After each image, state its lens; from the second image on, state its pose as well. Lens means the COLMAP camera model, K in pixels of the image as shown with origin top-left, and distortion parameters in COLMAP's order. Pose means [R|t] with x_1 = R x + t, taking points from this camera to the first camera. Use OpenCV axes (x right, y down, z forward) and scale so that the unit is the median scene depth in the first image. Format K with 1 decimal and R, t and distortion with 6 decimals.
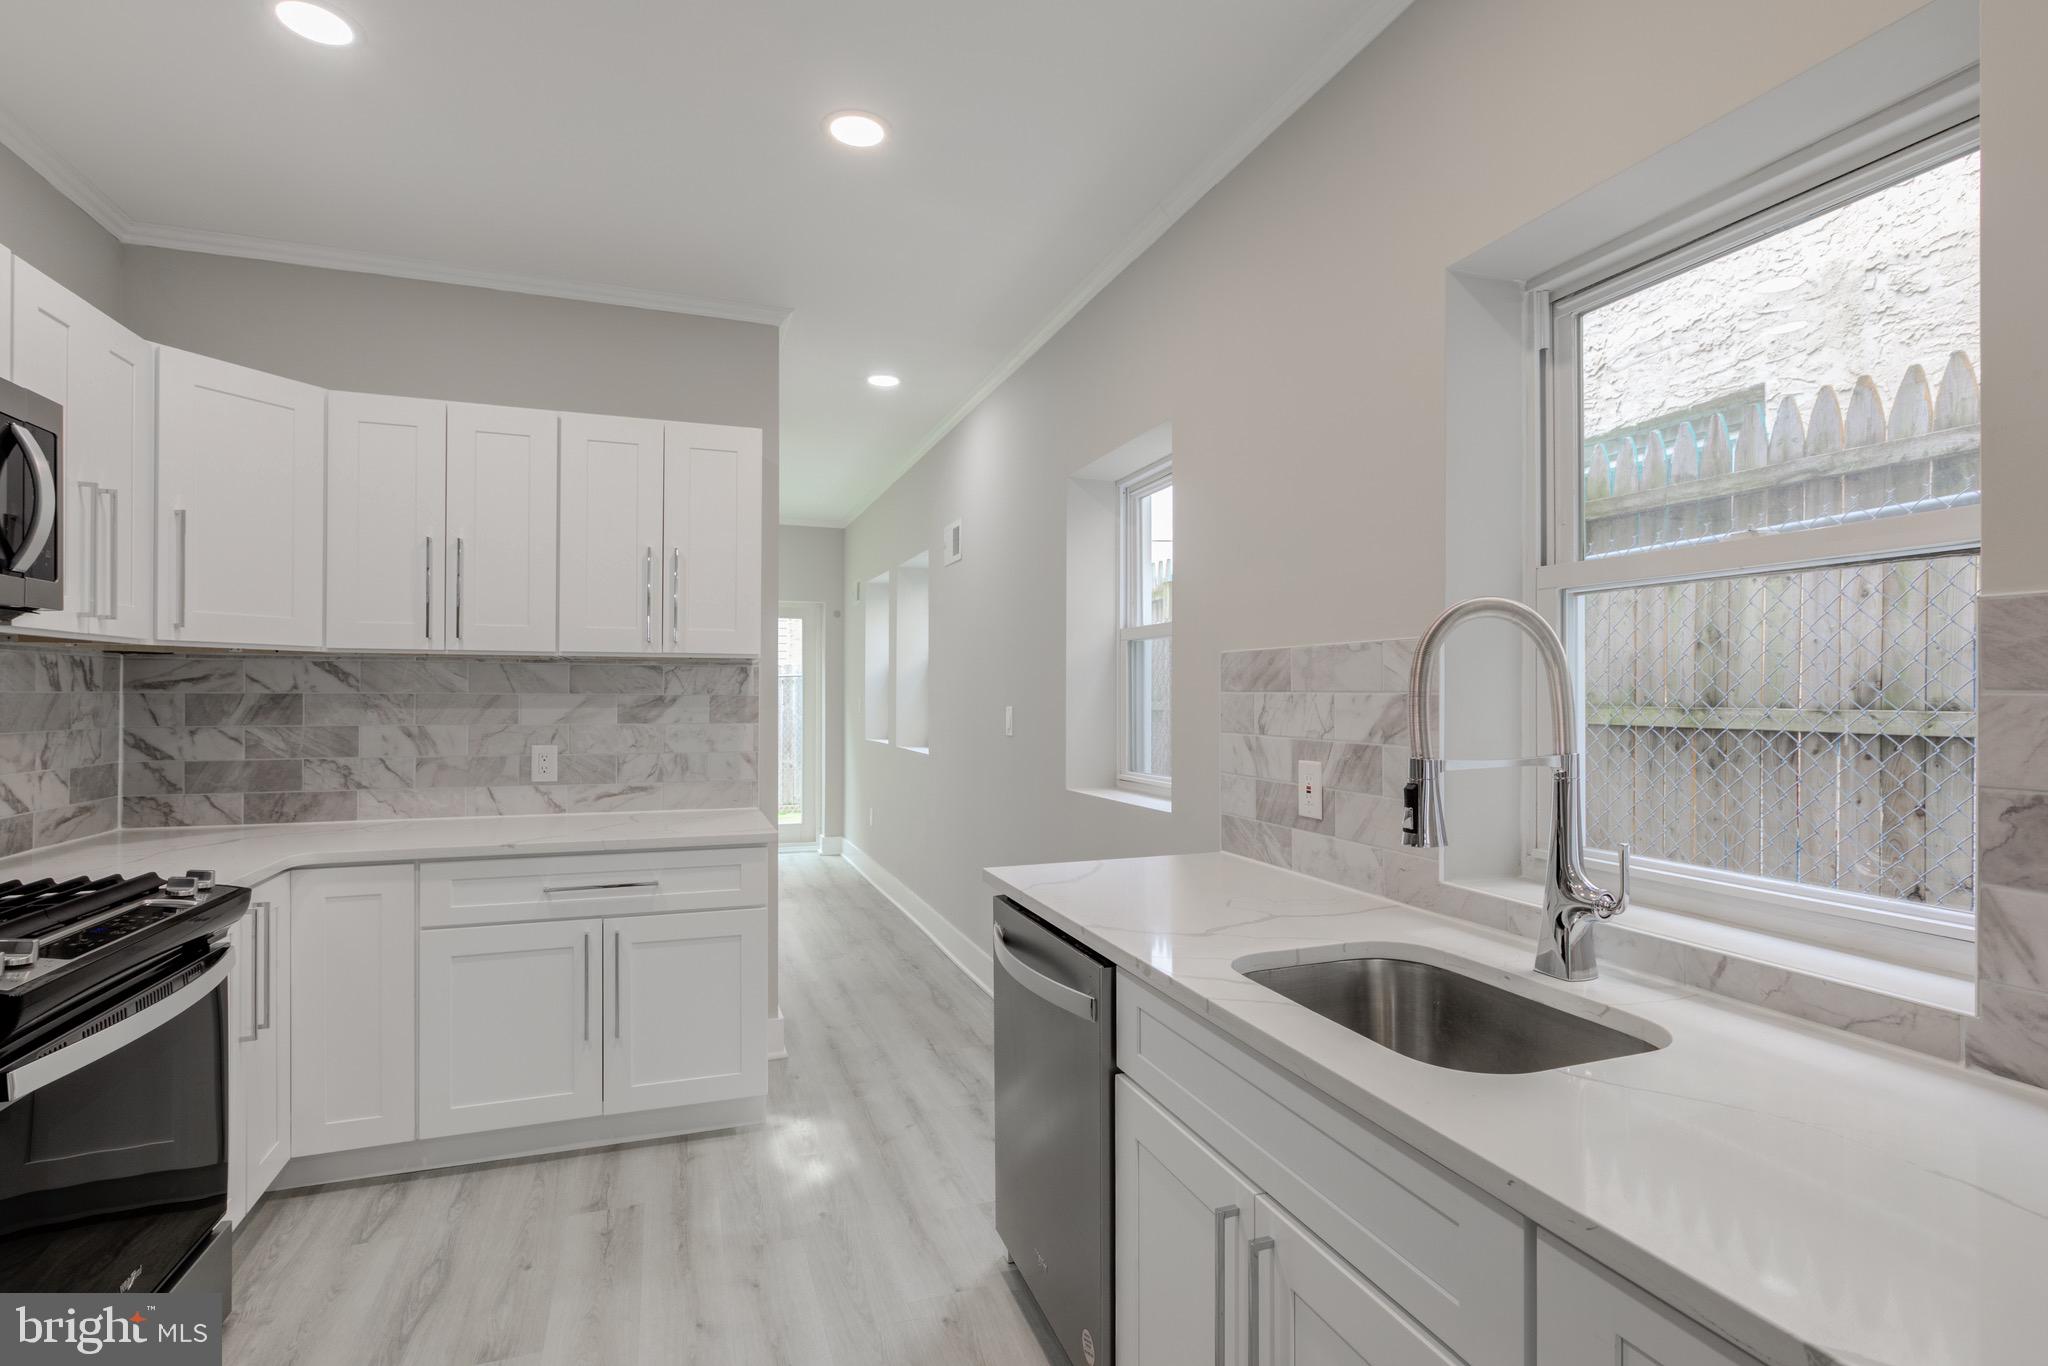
lens RADIAL K [[935.5, 0, 1010.8], [0, 935.5, 688.3], [0, 0, 1]] dist [-0.010207, 0.005915]
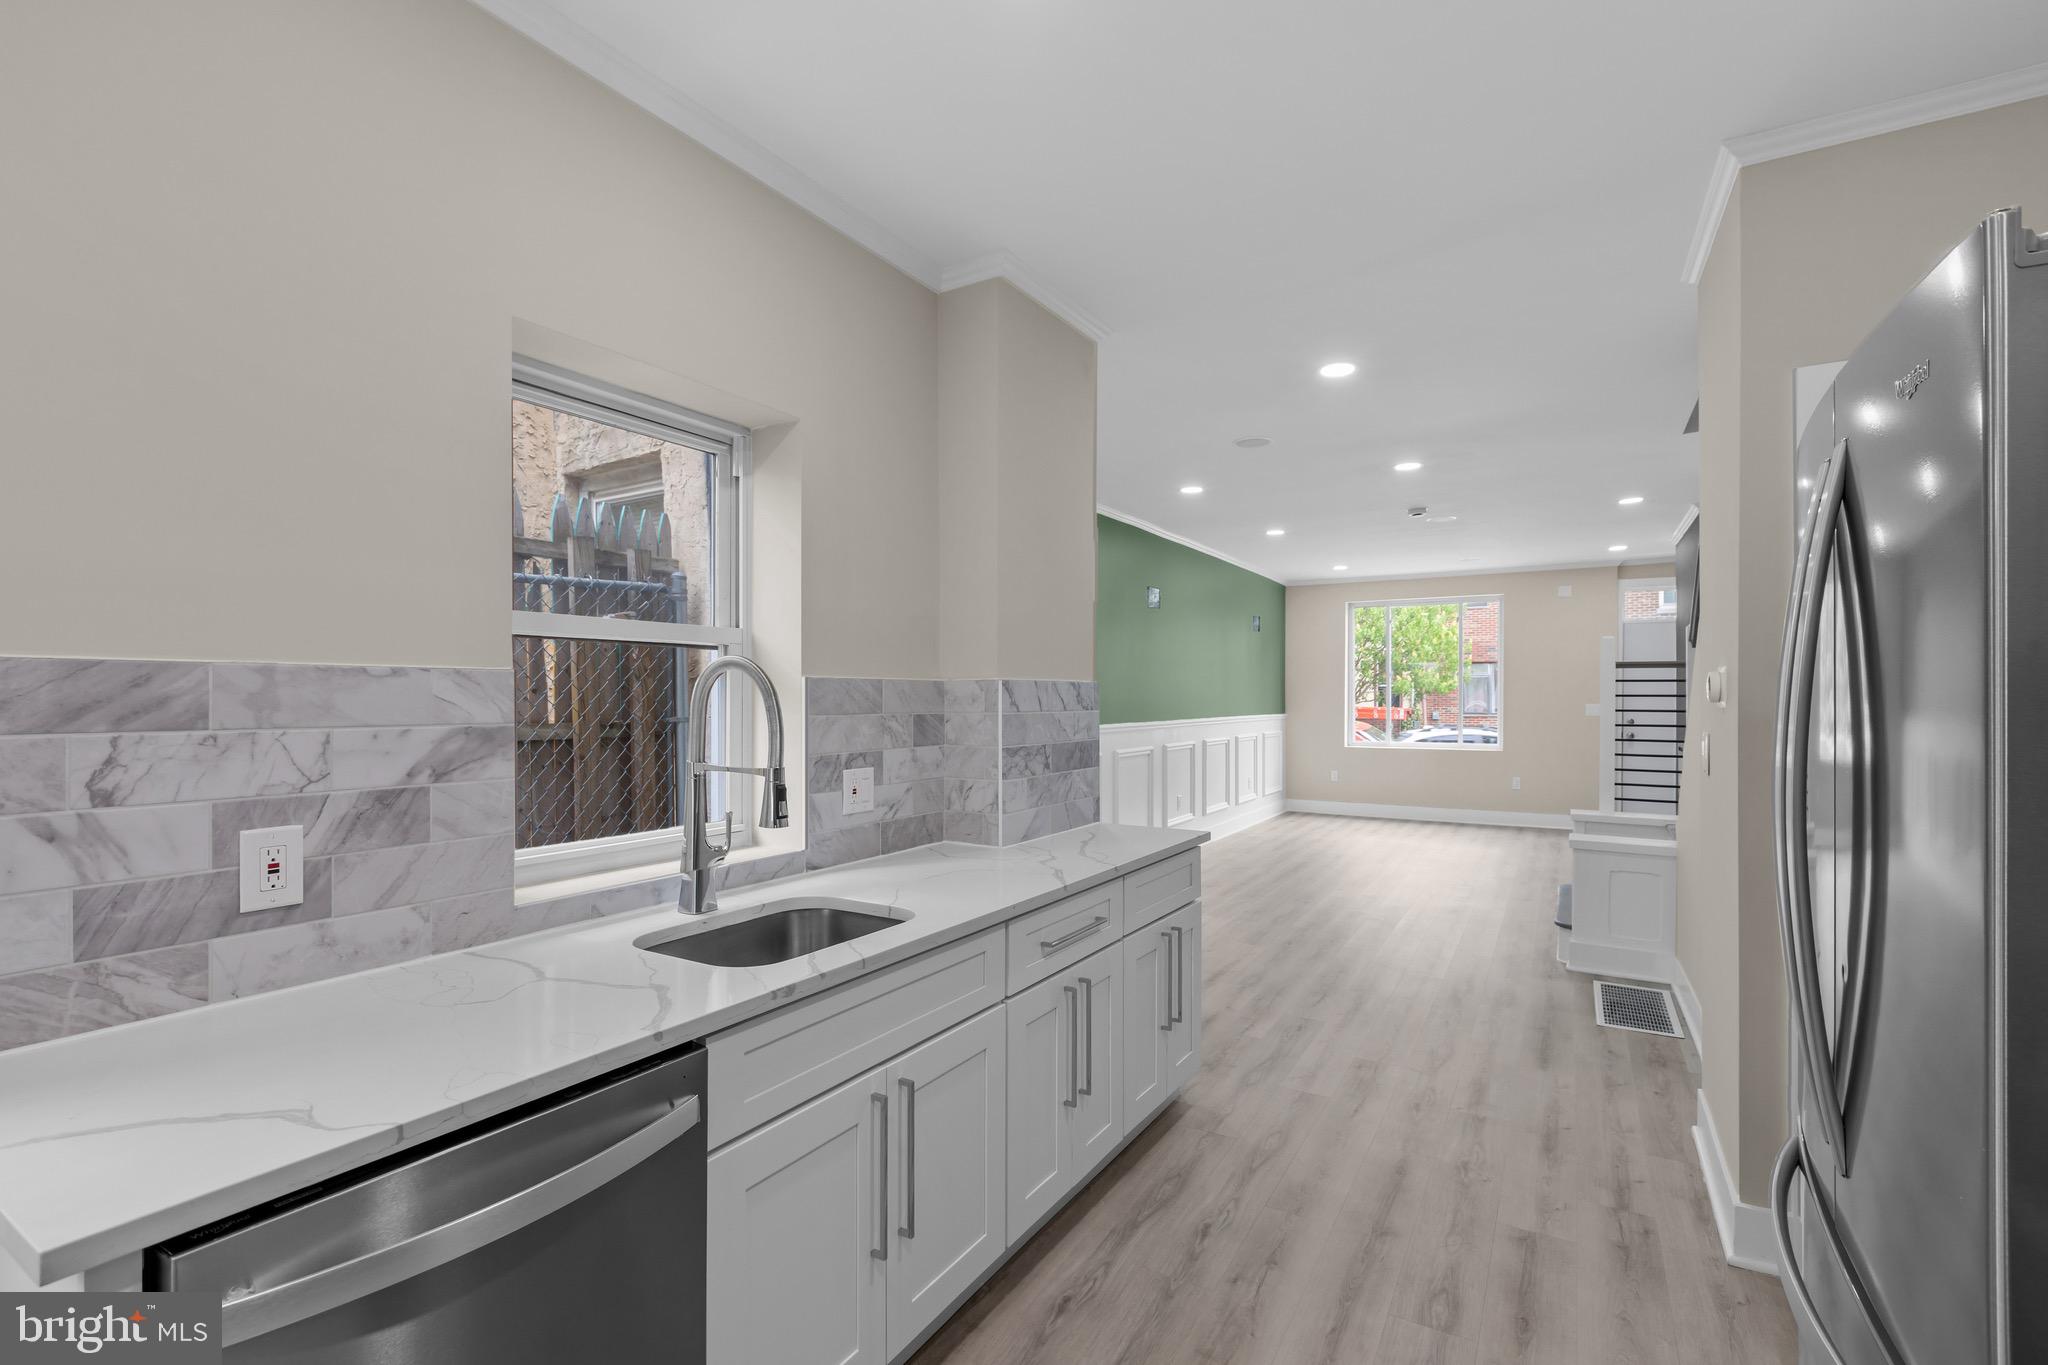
lens RADIAL K [[935.5, 0, 1002.7], [0, 935.5, 695.4], [0, 0, 1]] dist [-0.010207, 0.005915]
pose [[-0.622662, 0.002159, 0.782488, -0.513083], [-0.003783, 0.999976, -0.005769, -0.017389], [-0.782482, -0.006552, -0.622639, 0.908352]]
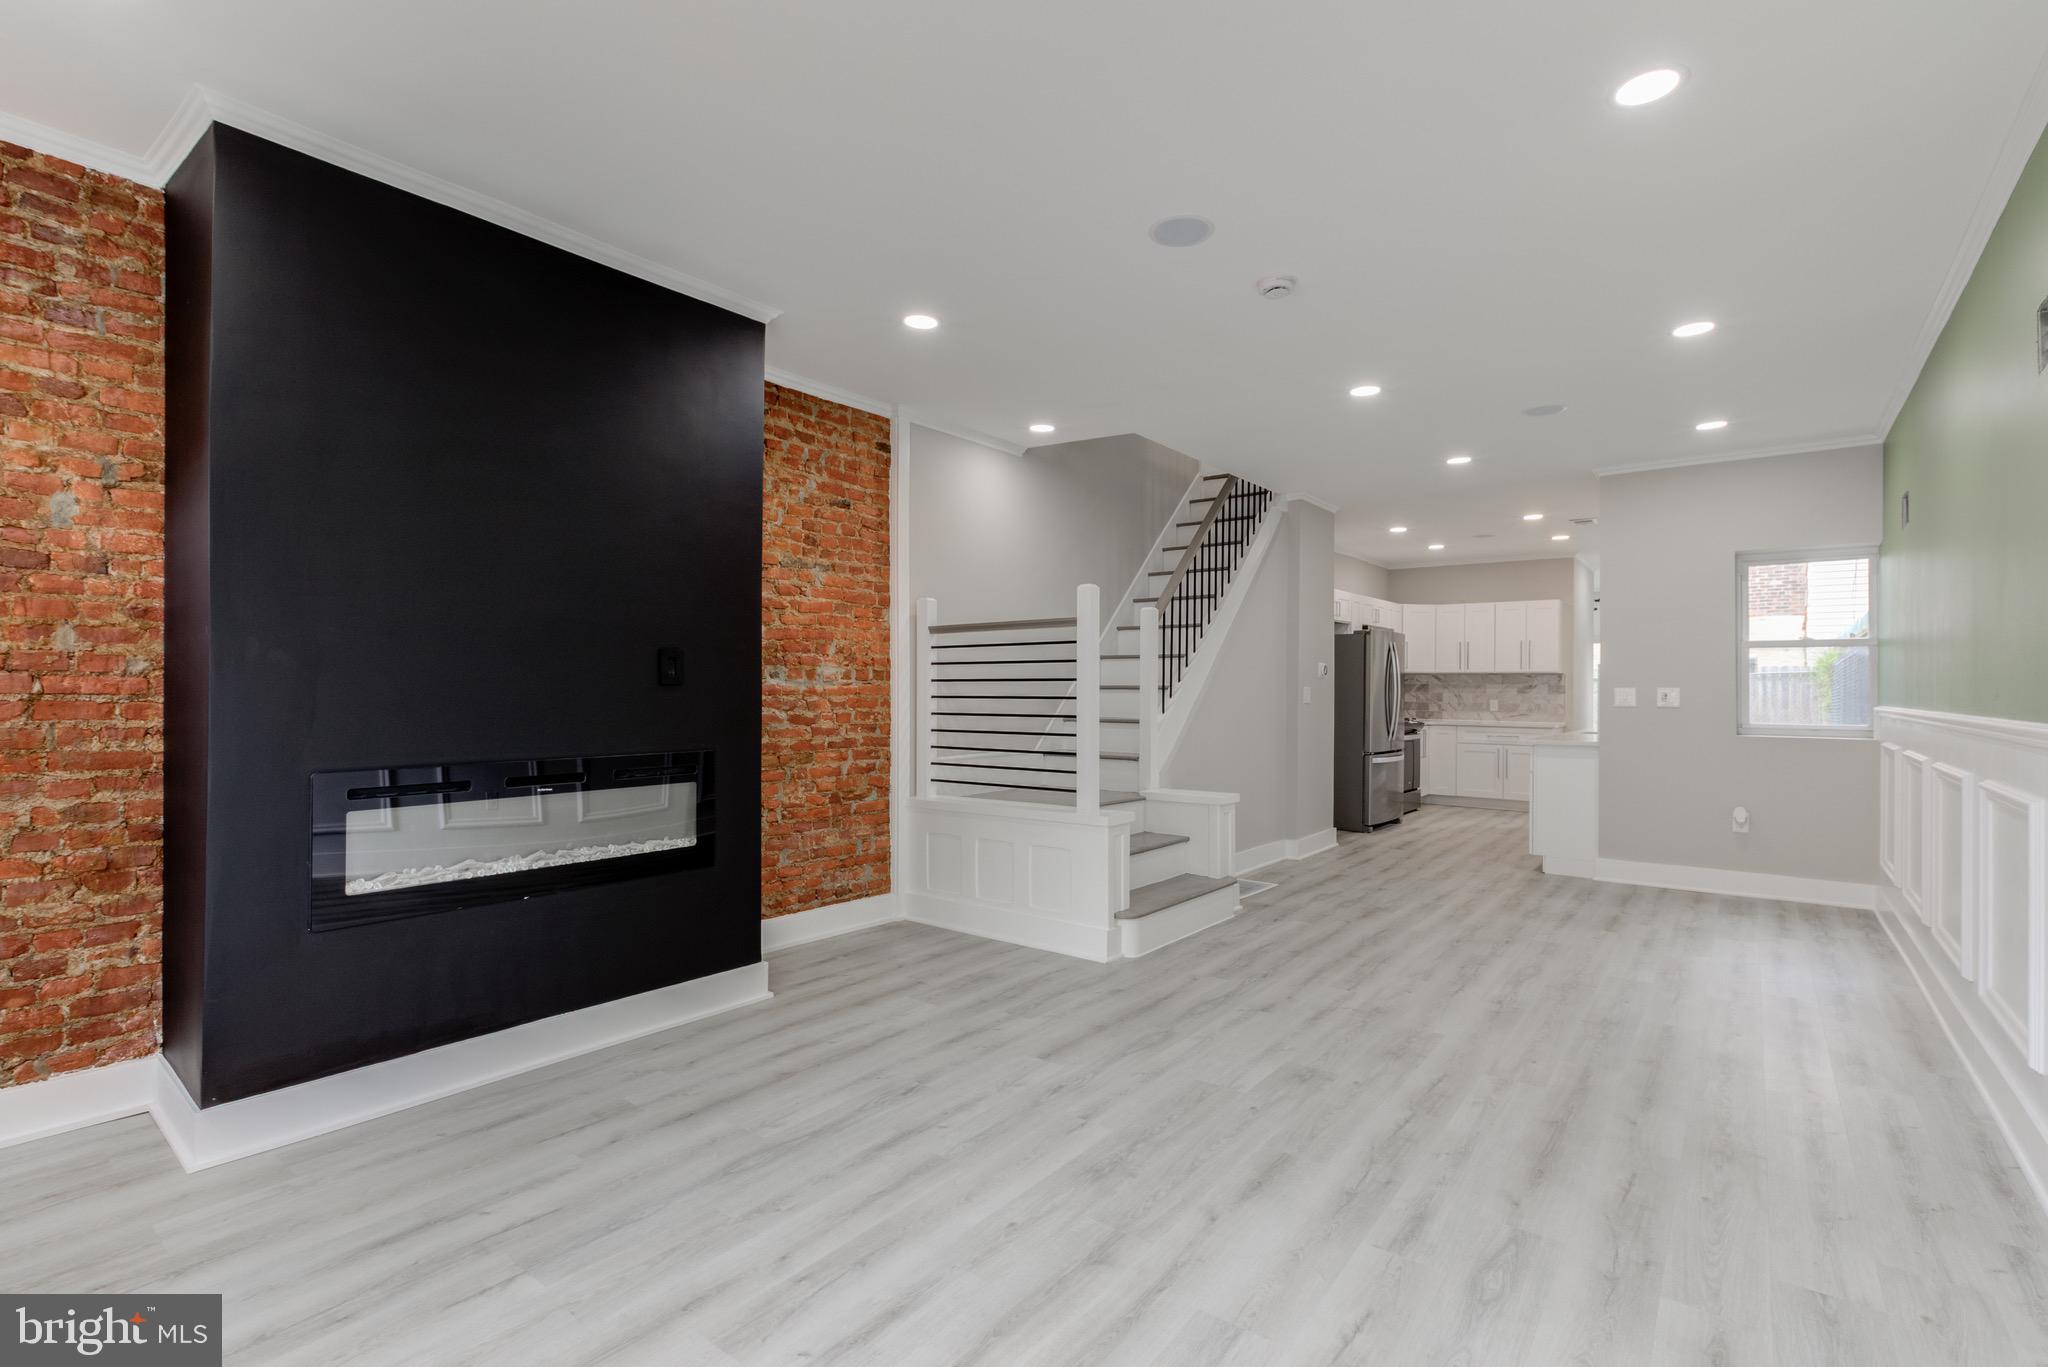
lens RADIAL K [[935.5, 0, 1040.1], [0, 935.5, 686.7], [0, 0, 1]] dist [-0.010207, 0.005915]
pose [[0.537254, 0.002199, -0.843418, 1.950735], [-0.002773, 0.999996, 0.000841, 0.021965], [0.843416, 0.001887, 0.537258, -2.914601]]
